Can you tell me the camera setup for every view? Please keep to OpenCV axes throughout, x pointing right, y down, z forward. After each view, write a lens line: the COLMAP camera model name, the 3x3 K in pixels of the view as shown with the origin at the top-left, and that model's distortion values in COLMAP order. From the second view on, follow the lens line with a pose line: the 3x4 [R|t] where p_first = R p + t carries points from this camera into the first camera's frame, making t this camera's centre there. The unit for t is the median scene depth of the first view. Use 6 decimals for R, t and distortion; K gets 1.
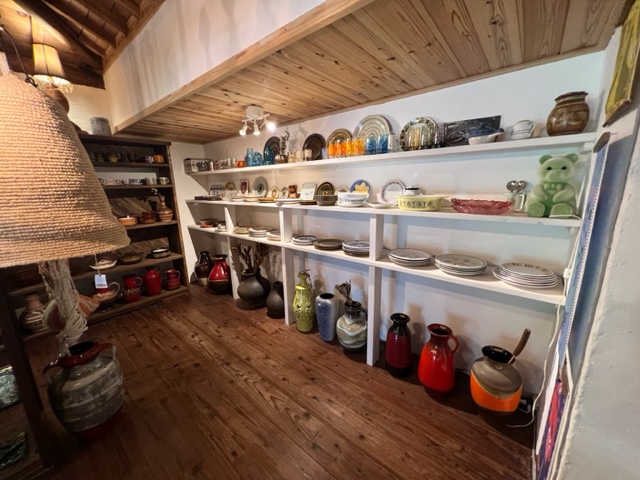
lens RADIAL K [[255.9, 0, 320.0], [0, 255.9, 240.0], [0, 0, 1]] dist [-0.000808, -0.000219]
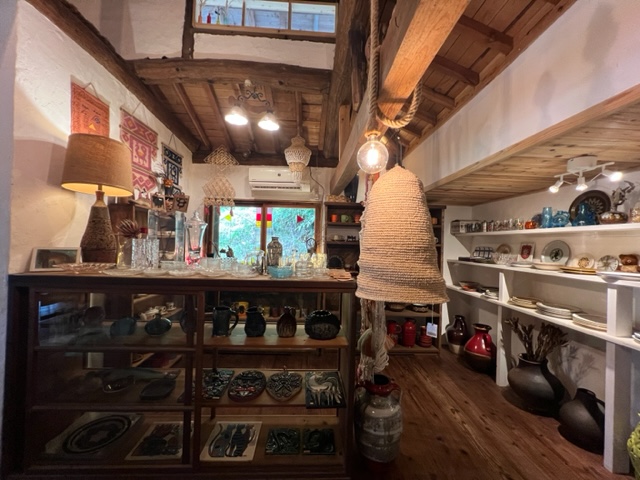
lens RADIAL K [[255.9, 0, 320.0], [0, 255.9, 240.0], [0, 0, 1]] dist [-0.000808, -0.000219]
pose [[0.669364, 0.035097, -0.742105, -0.139878], [-0.204461, 0.969014, -0.138592, 0.013983], [0.714246, 0.244500, 0.655799, -0.050030]]
